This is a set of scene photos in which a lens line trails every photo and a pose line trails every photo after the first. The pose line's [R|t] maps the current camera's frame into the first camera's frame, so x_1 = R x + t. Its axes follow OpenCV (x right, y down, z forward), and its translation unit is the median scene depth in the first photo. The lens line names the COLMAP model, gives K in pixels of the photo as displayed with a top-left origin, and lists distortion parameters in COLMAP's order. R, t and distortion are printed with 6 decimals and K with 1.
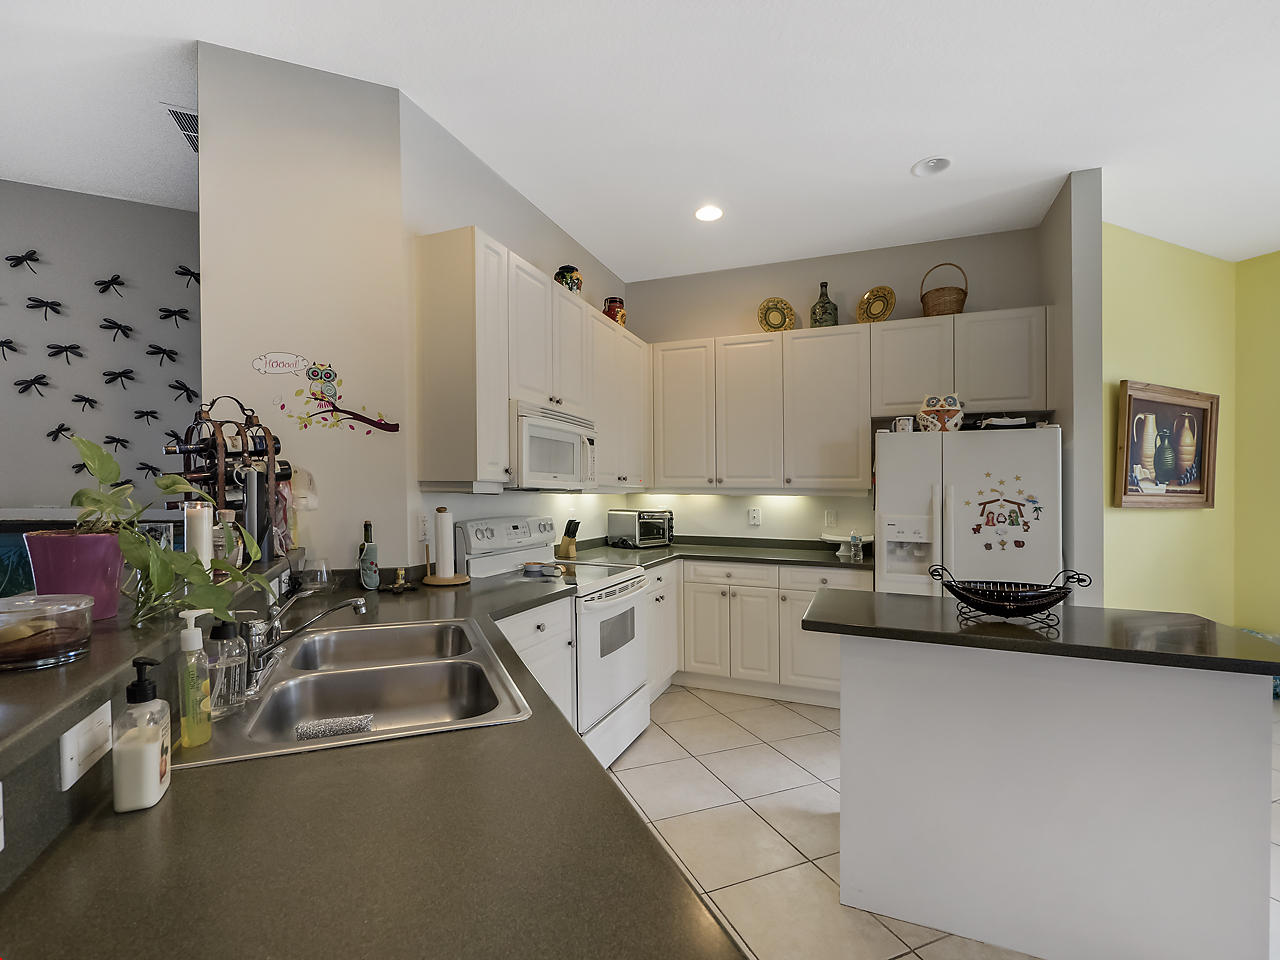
lens RADIAL K [[556.6, 0, 624.9], [0, 556.6, 501.9], [0, 0, 1]] dist [-0.000842, -0.000125]
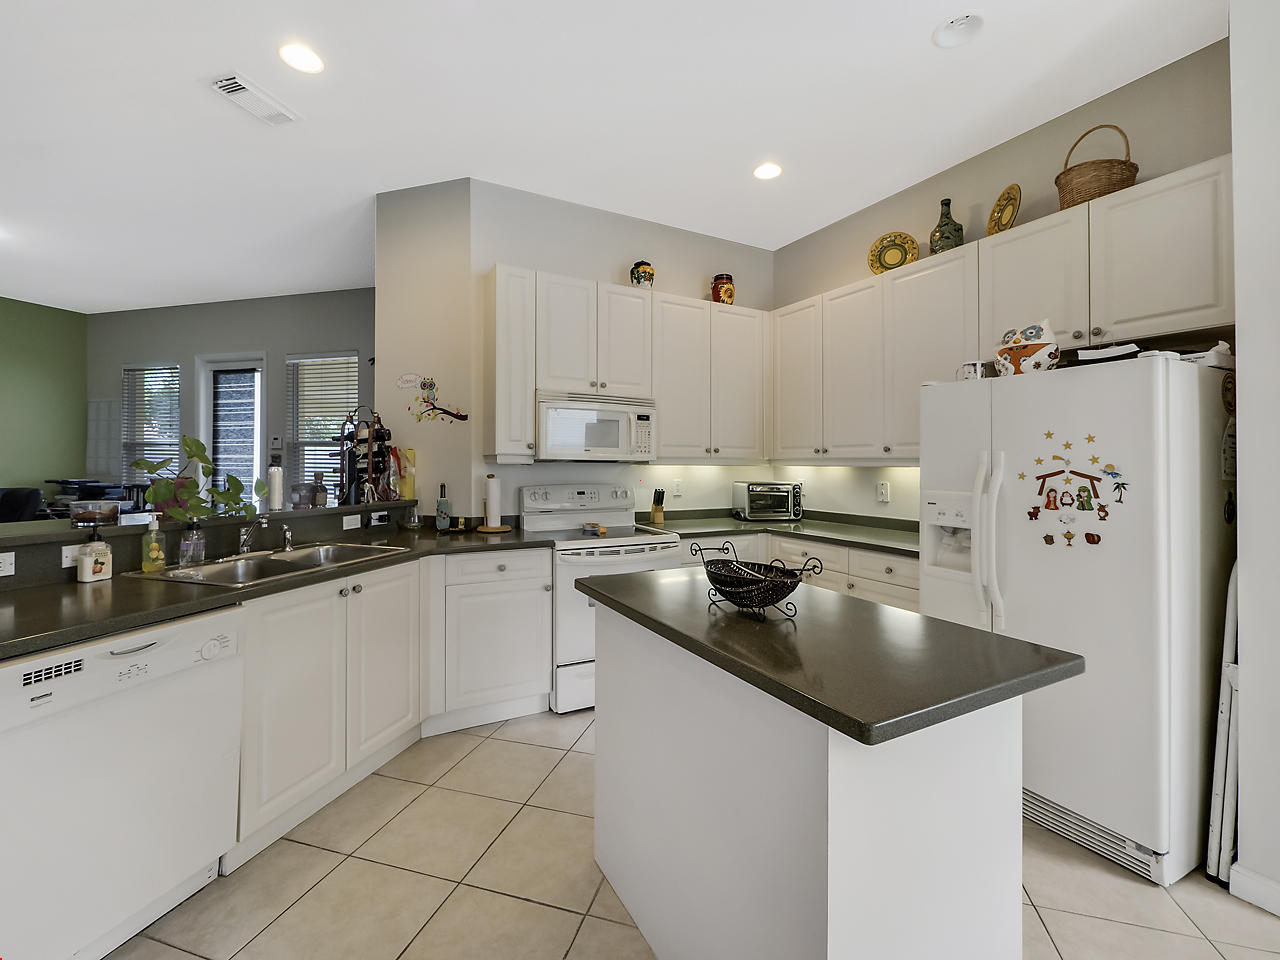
lens RADIAL K [[556.6, 0, 639.3], [0, 556.6, 470.2], [0, 0, 1]] dist [-0.000842, -0.000125]
pose [[0.781711, 0.002909, -0.623634, 0.685377], [-0.011404, 0.999889, -0.009631, 0.007093], [0.623536, 0.014641, 0.781657, 0.148501]]
